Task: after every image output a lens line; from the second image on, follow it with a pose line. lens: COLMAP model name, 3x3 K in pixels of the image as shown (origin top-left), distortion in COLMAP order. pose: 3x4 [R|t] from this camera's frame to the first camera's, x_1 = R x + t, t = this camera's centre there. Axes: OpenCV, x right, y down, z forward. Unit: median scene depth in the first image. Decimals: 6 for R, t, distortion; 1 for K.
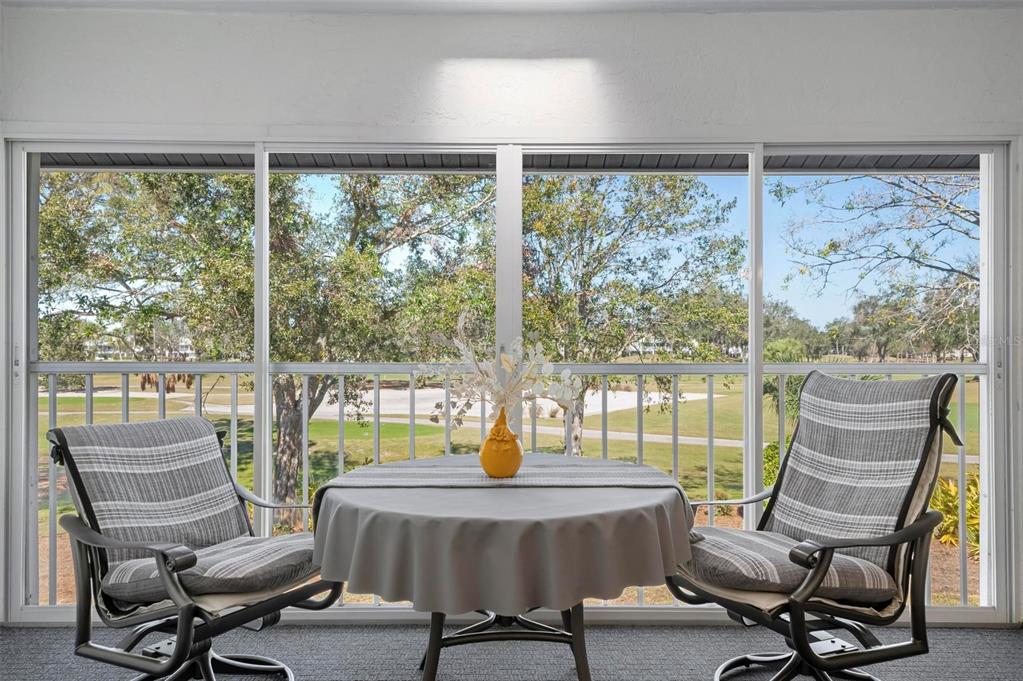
lens RADIAL K [[735.2, 0, 511.5], [0, 735.2, 340.5], [0, 0, 1]] dist [0.001635, -0.000401]
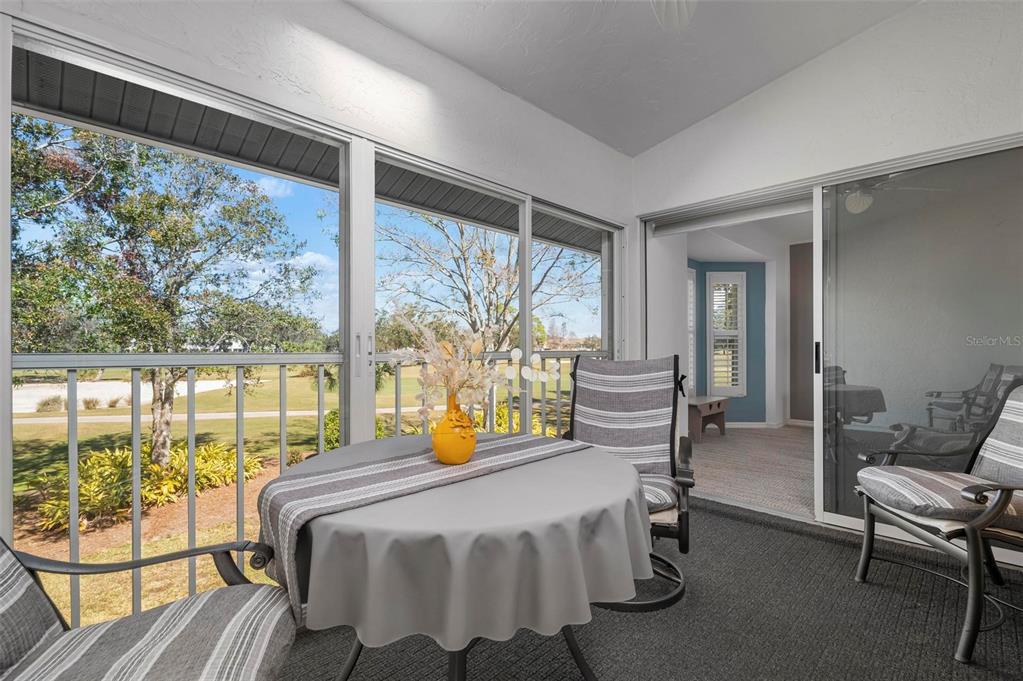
lens RADIAL K [[464.3, 0, 511.5], [0, 464.3, 340.5], [0, 0, 1]] dist [0.002781, 0.000274]
pose [[0.677752, 0.013354, 0.735169, -0.083377], [-0.009944, 0.999910, -0.008995, 0.004588], [-0.735223, -0.001214, 0.677824, 0.100483]]
